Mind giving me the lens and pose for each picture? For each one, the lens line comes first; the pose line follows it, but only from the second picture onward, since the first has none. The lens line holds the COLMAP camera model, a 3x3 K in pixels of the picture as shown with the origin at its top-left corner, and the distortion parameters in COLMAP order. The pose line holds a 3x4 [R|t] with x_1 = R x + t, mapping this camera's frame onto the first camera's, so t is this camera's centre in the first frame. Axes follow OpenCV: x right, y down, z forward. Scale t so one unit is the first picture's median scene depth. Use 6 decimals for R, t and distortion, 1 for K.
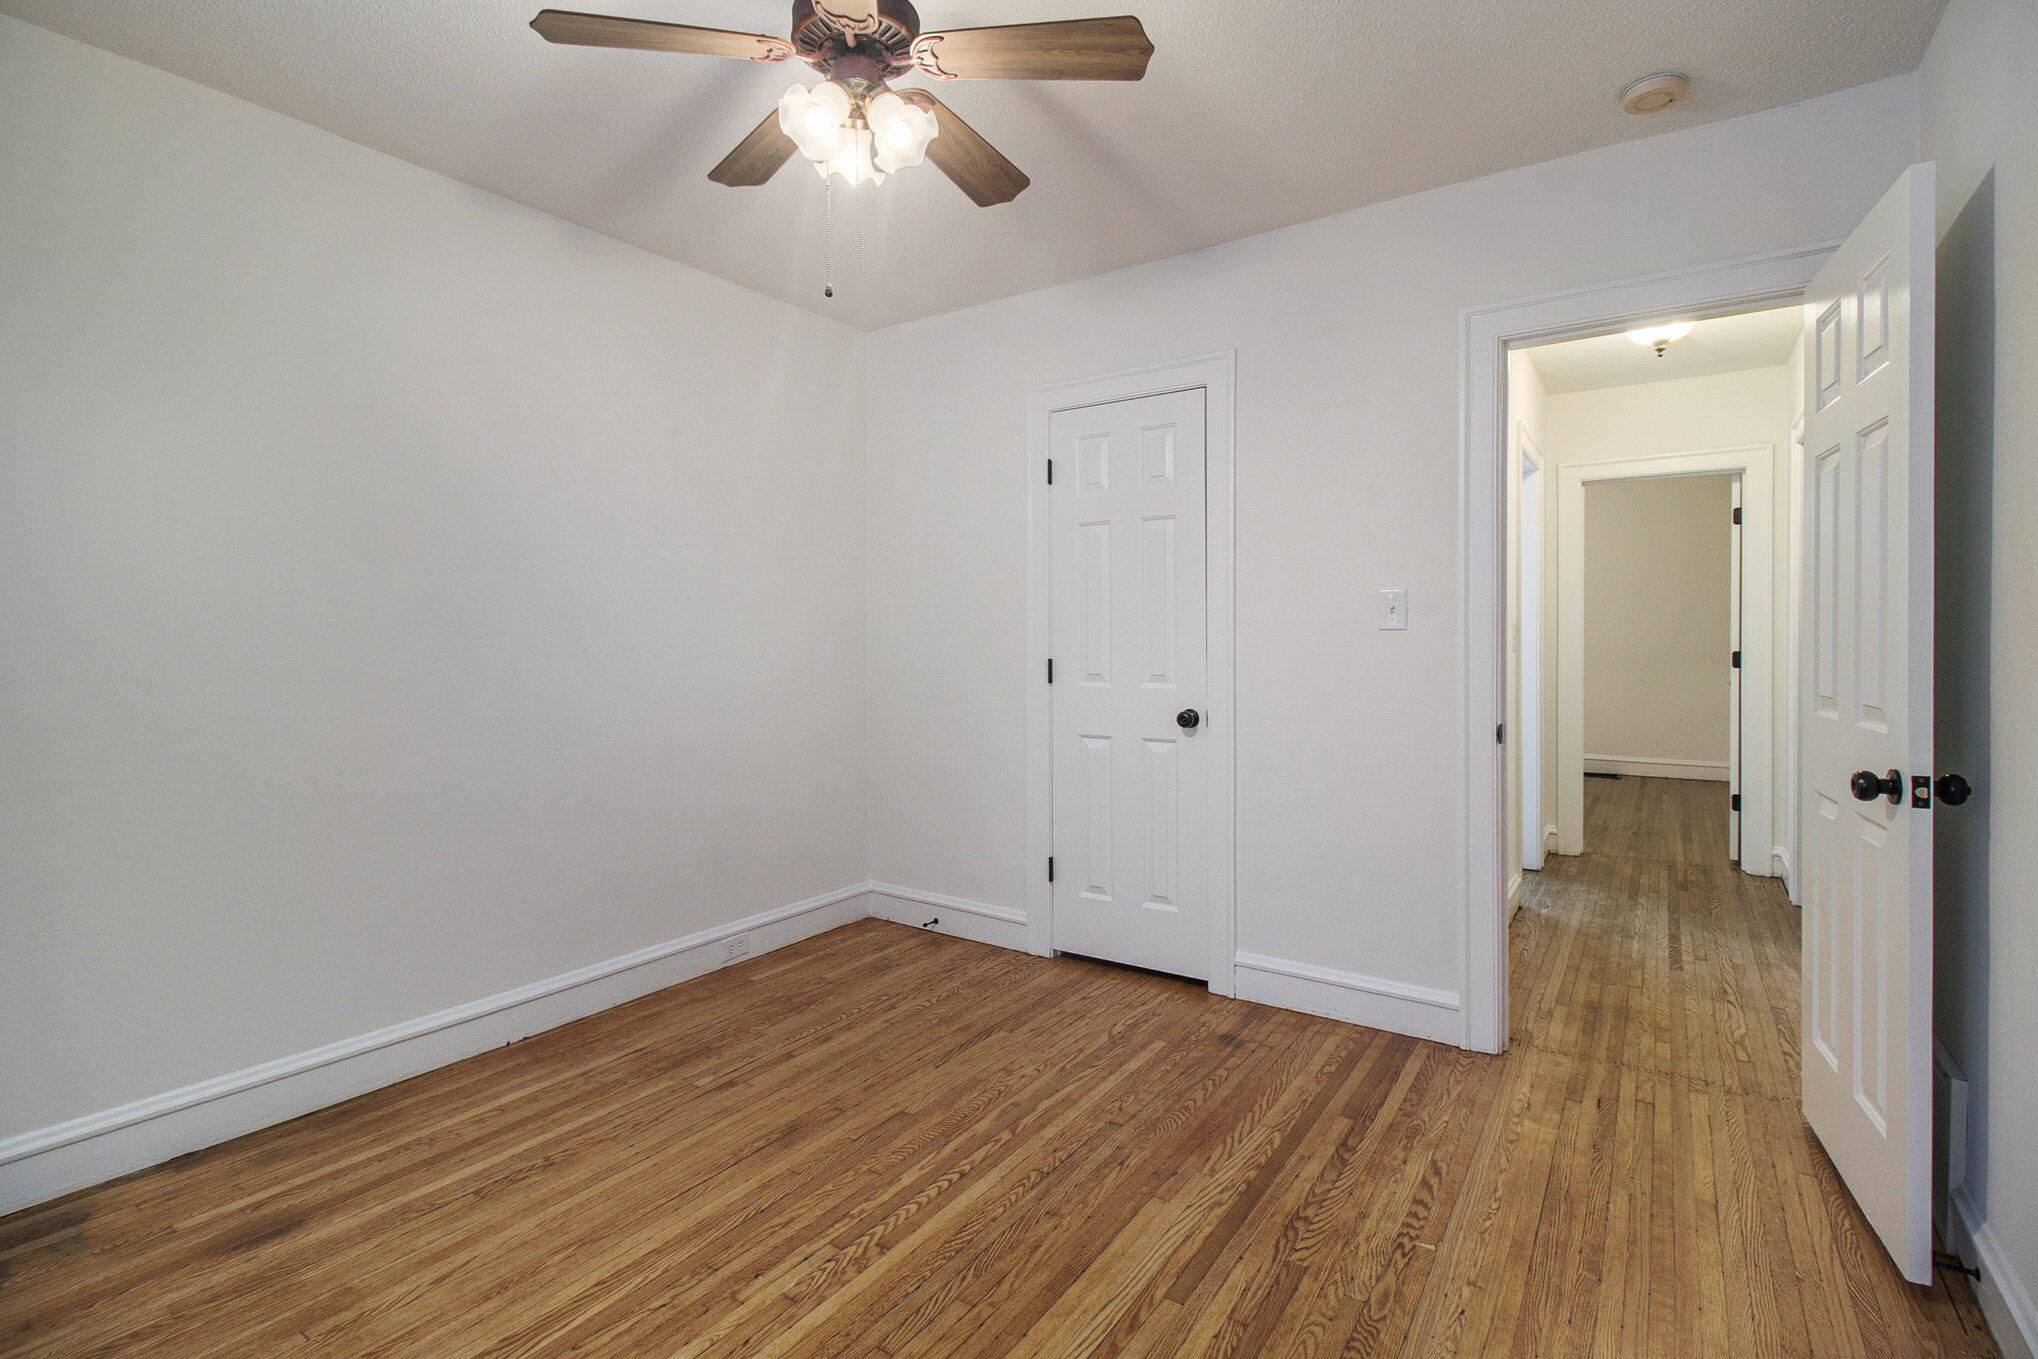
lens RADIAL K [[961.8, 0, 1002.8], [0, 961.8, 635.8], [0, 0, 1]] dist [0.010388, -0.019708]
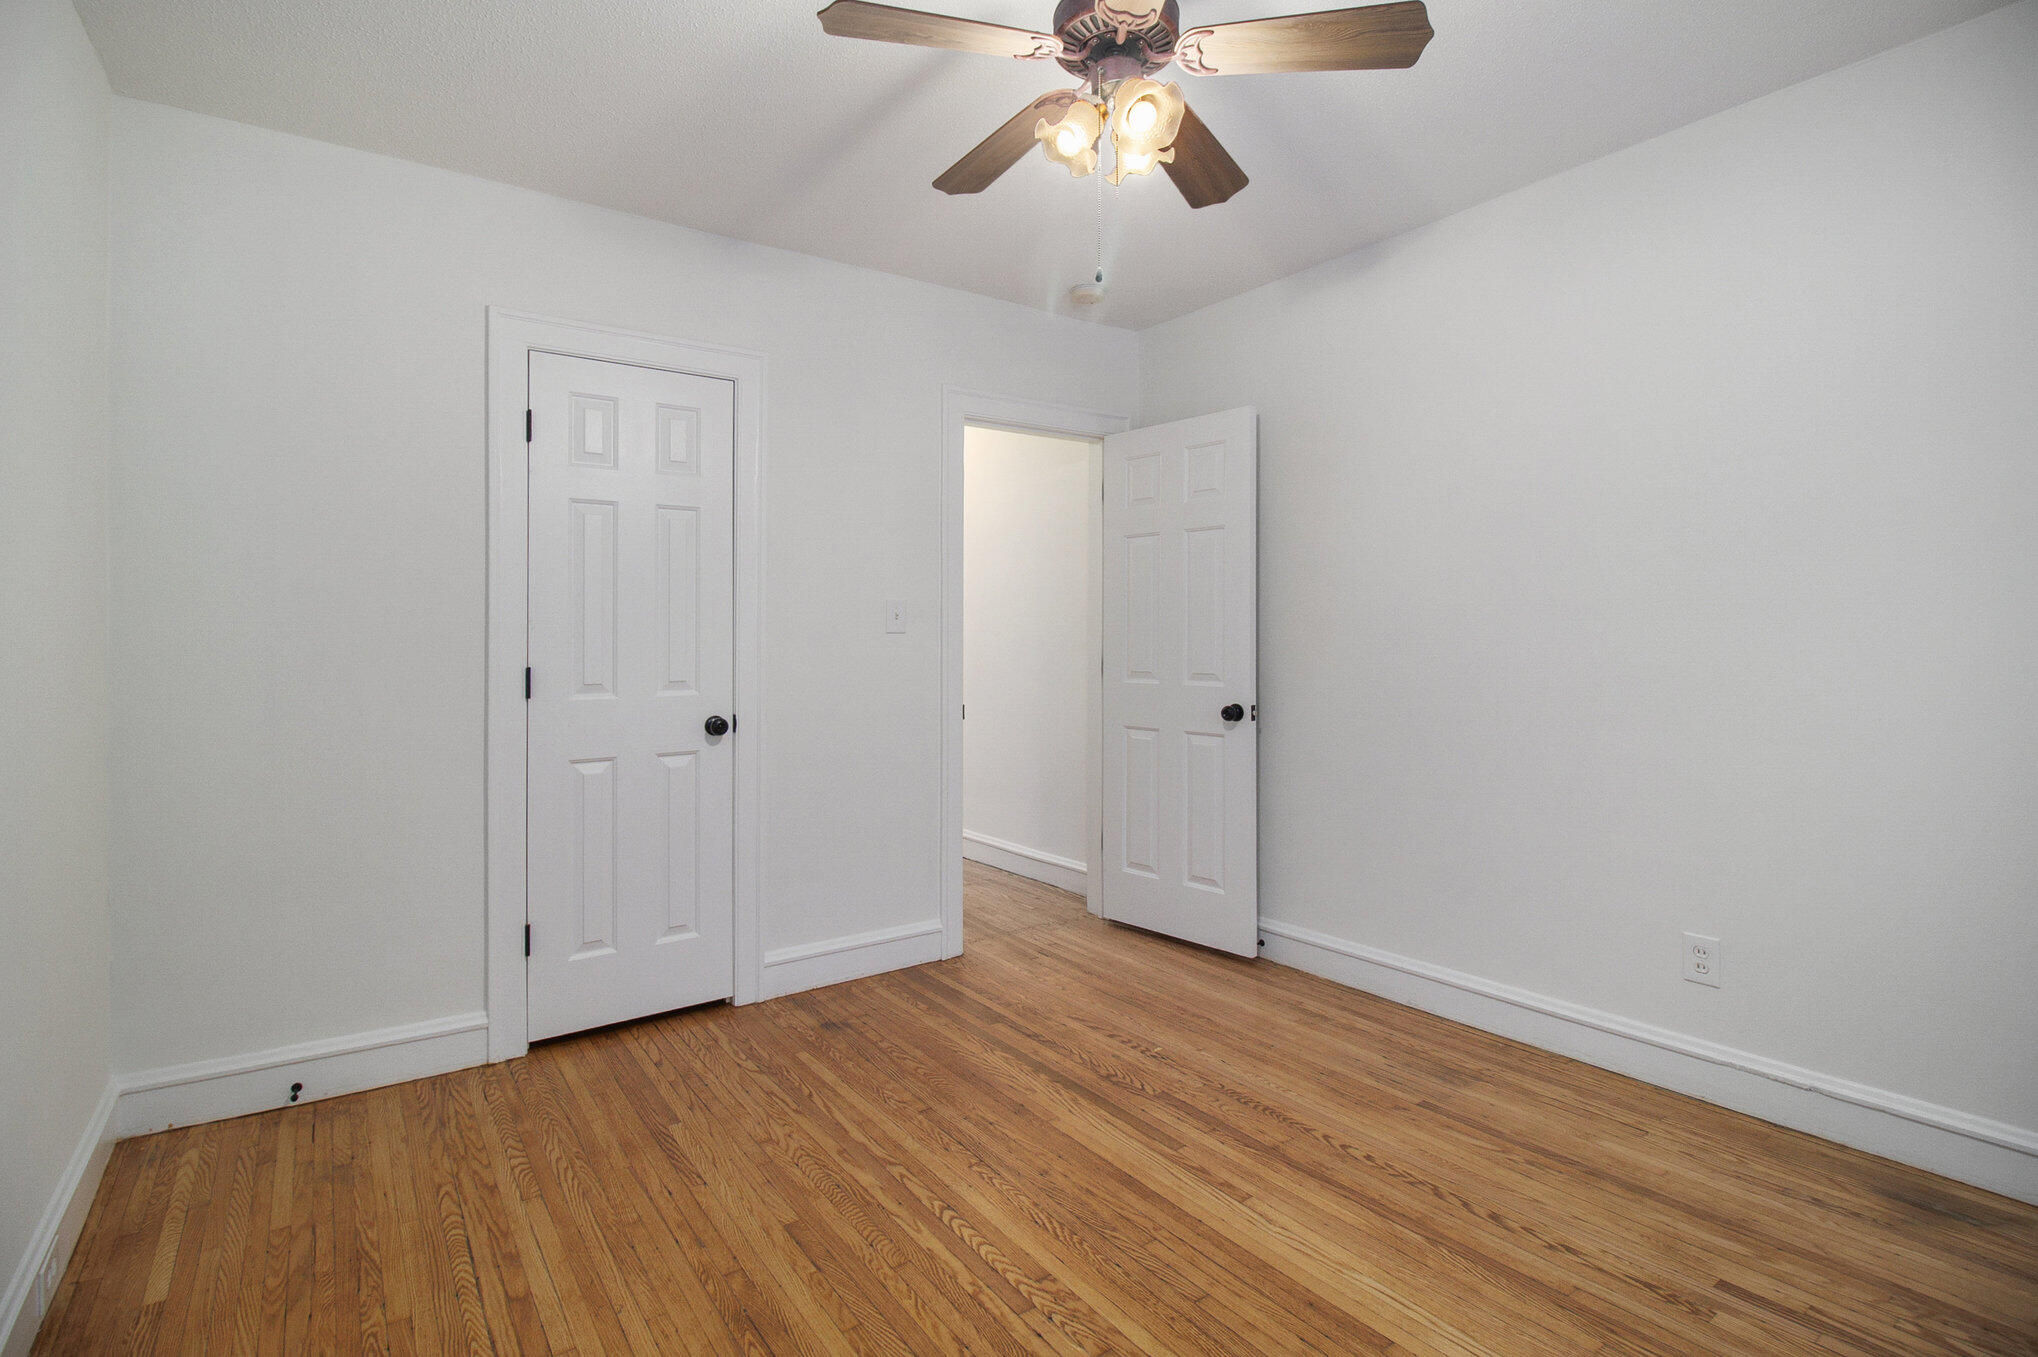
lens RADIAL K [[961.8, 0, 1002.8], [0, 961.8, 634.8], [0, 0, 1]] dist [0.010388, -0.019708]
pose [[0.345617, 0.007403, 0.938346, -0.813815], [0.003704, 0.999950, -0.009253, 0.009476], [-0.938368, 0.006673, 0.345573, 0.559052]]
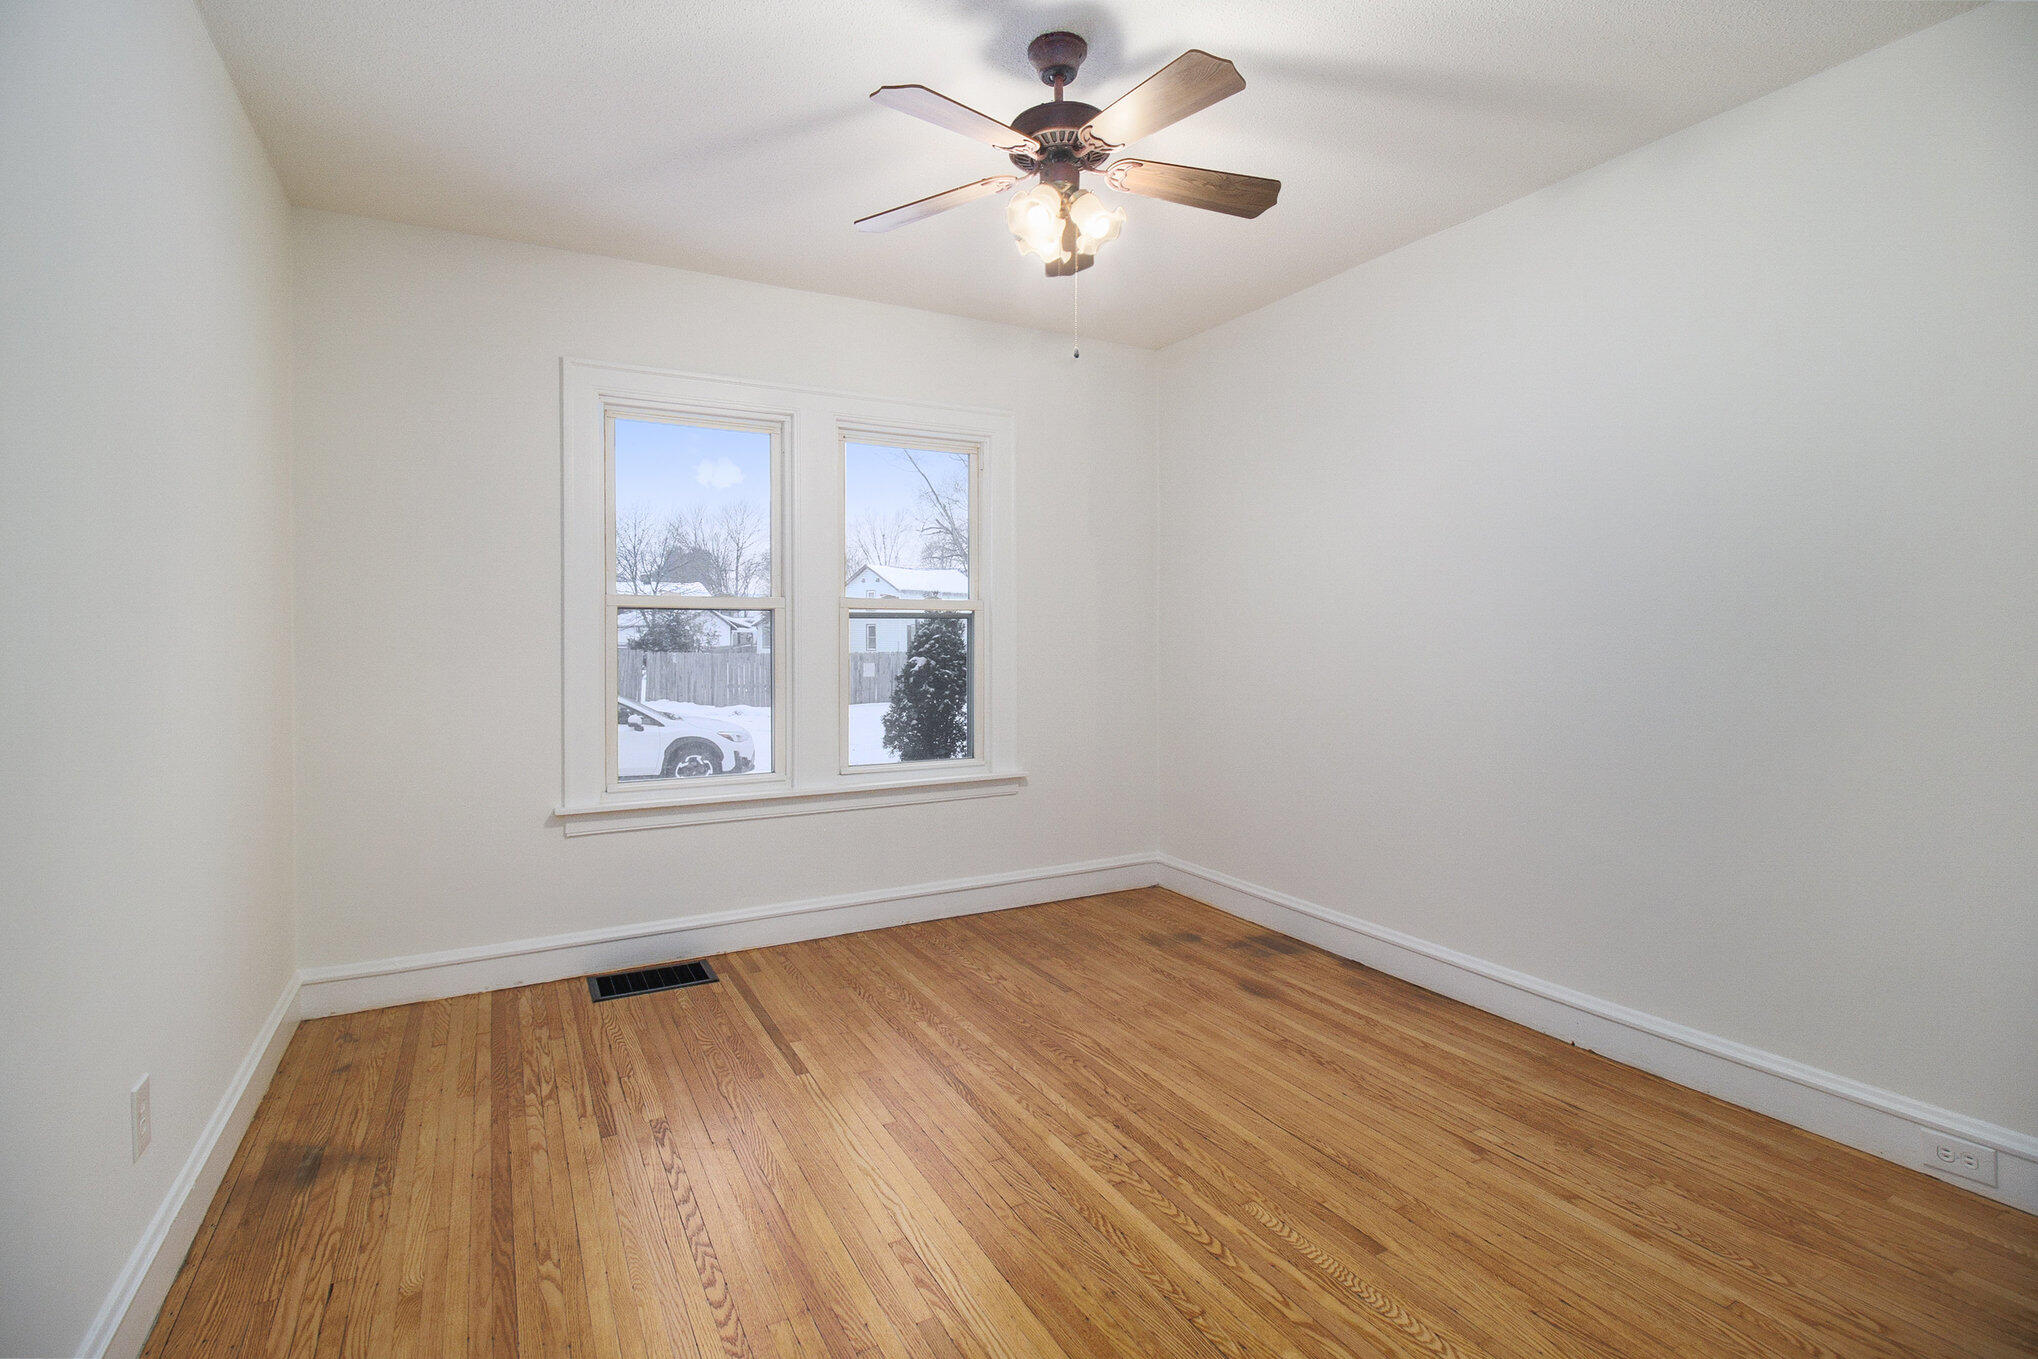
lens RADIAL K [[961.8, 0, 1002.8], [0, 961.8, 635.8], [0, 0, 1]] dist [0.010388, -0.019708]
pose [[-0.455224, 0.016724, -0.890220, 0.725978], [0.012142, 0.999847, 0.012574, -0.011818], [0.890294, -0.005085, -0.455358, 1.100347]]
